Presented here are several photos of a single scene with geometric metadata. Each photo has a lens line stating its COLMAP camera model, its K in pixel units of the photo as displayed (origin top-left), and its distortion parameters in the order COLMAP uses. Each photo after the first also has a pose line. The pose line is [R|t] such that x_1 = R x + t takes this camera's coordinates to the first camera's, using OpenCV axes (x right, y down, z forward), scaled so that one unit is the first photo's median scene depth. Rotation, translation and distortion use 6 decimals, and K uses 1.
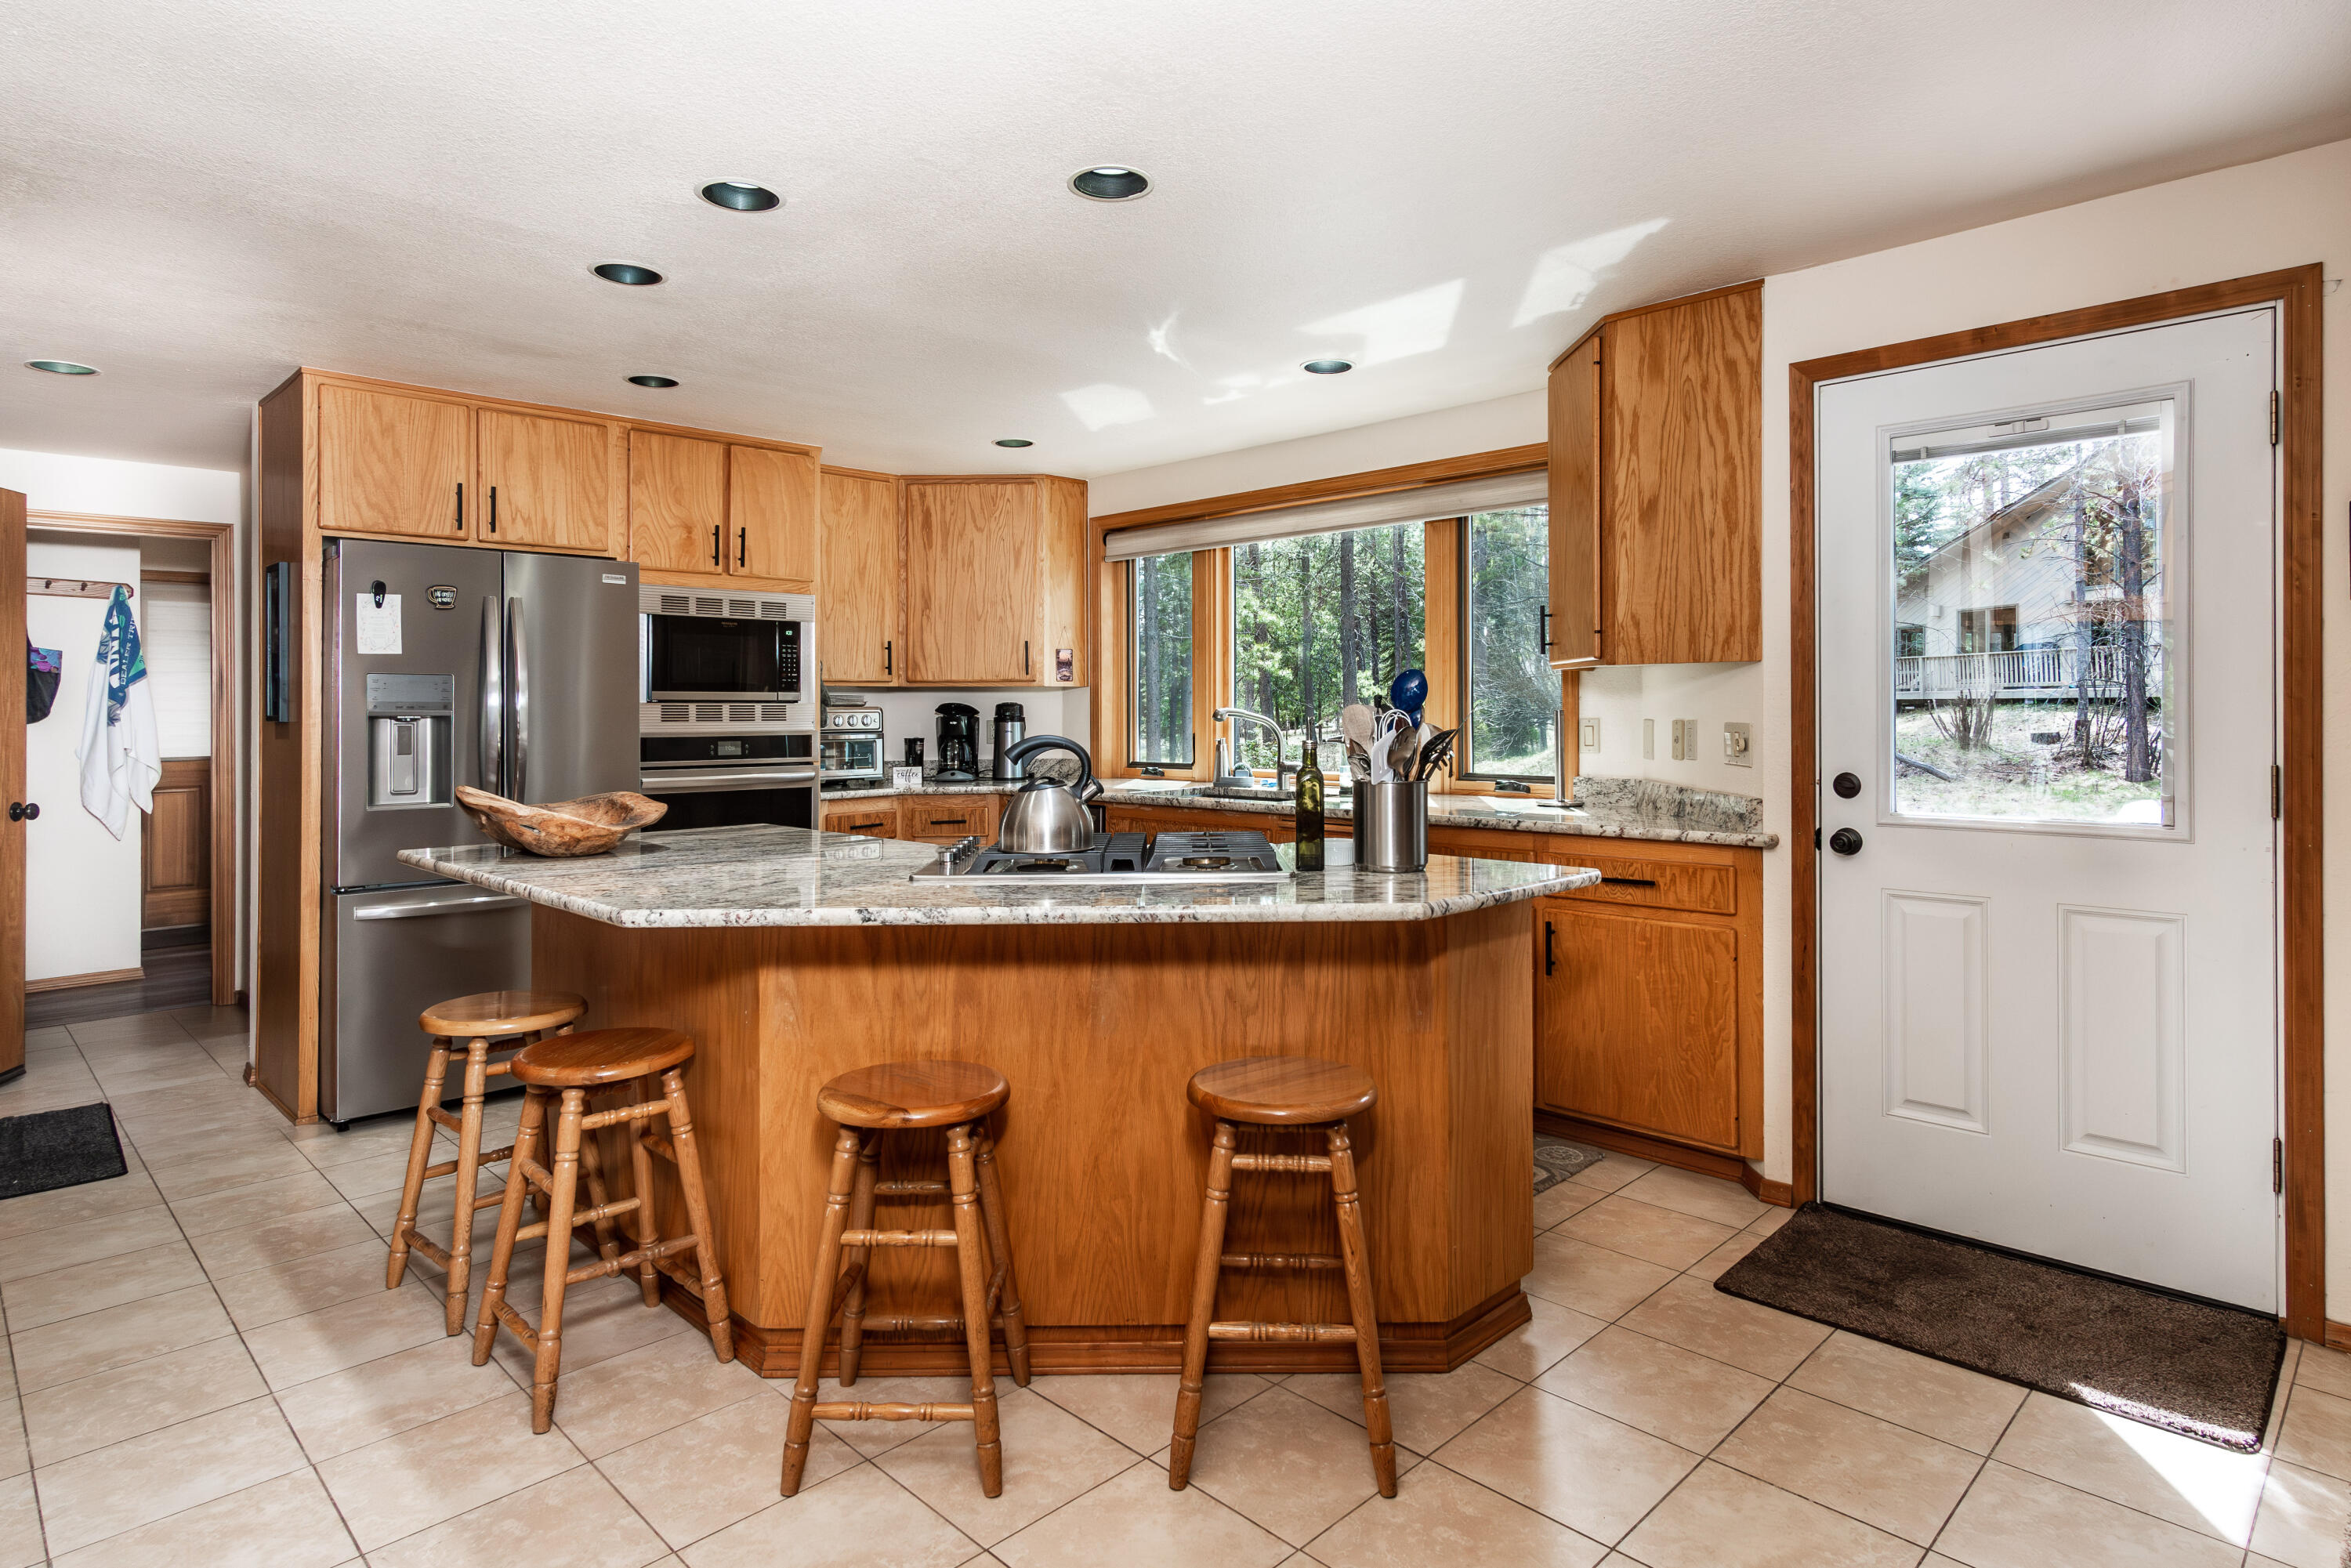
lens RADIAL K [[1298.8, 0, 1166.1], [0, 1298.8, 707.3], [0, 0, 1]] dist [0.000642, -0.000082]
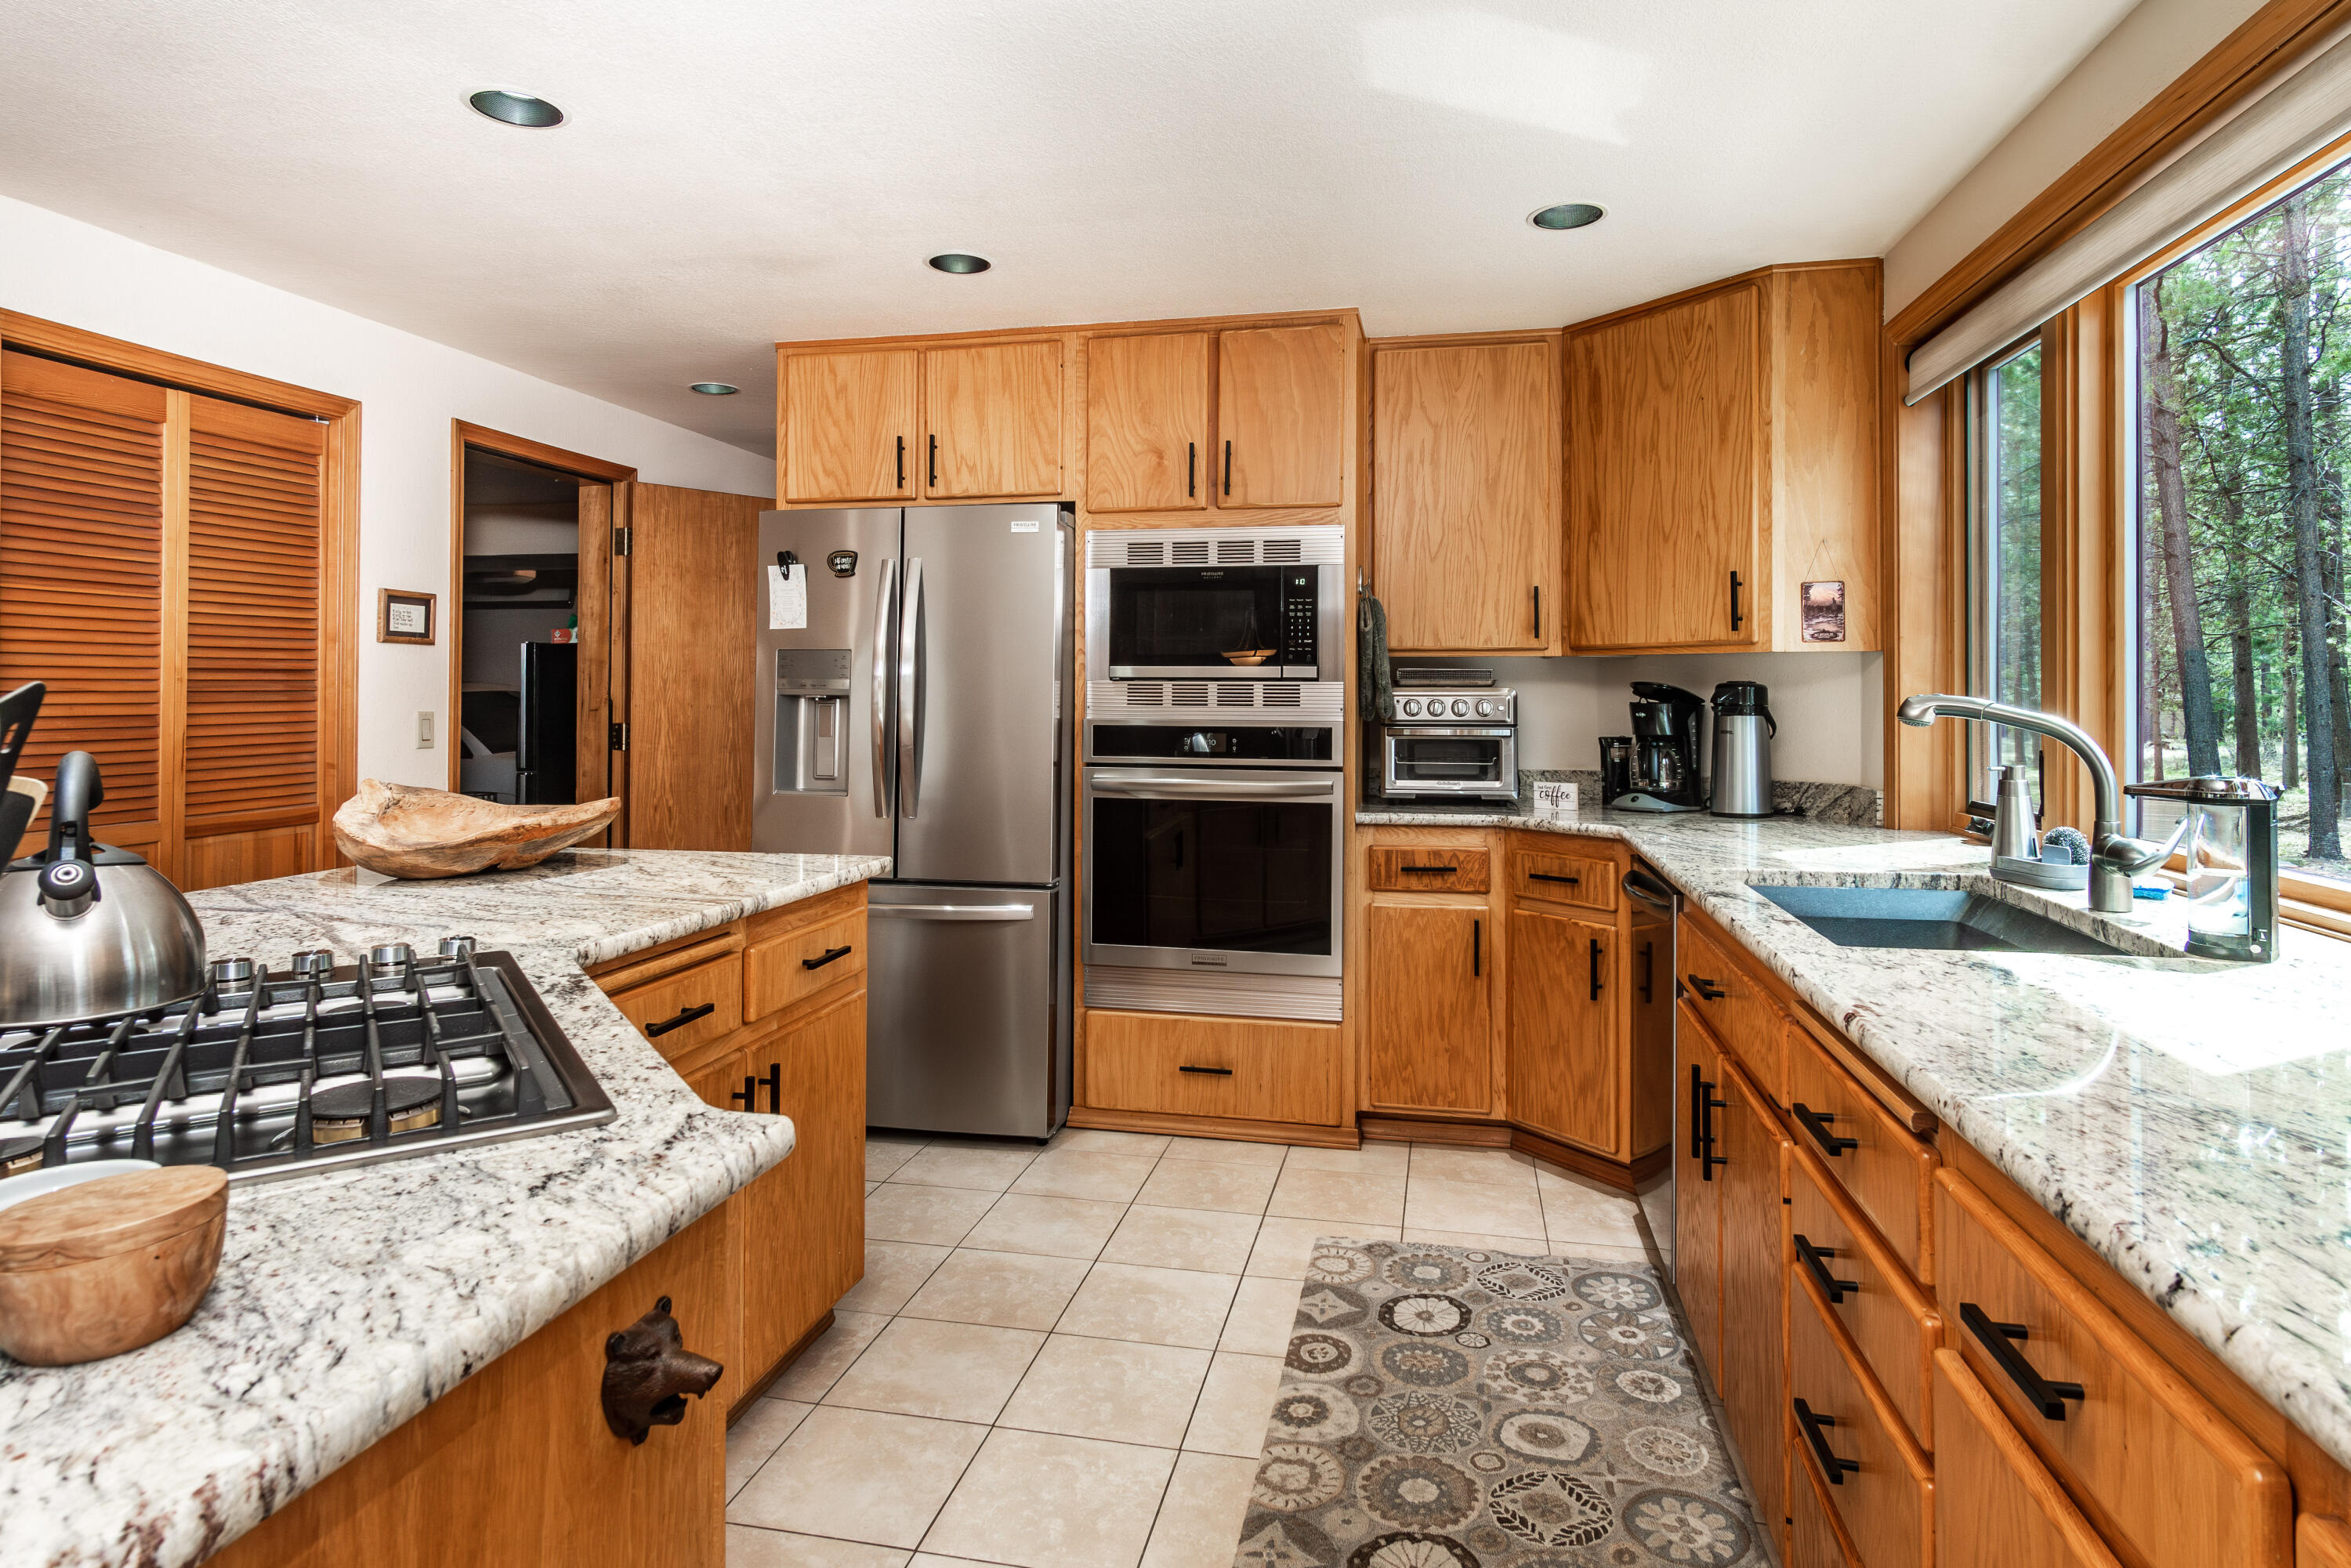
lens RADIAL K [[1310.7, 0, 1166.0], [0, 1310.7, 668.8], [0, 0, 1]] dist [0.022885, 0.000266]
pose [[0.549744, -0.007479, -0.835299, 0.271235], [-0.003789, 0.999927, -0.011447, -0.002054], [0.835324, 0.009458, 0.549676, 0.570499]]
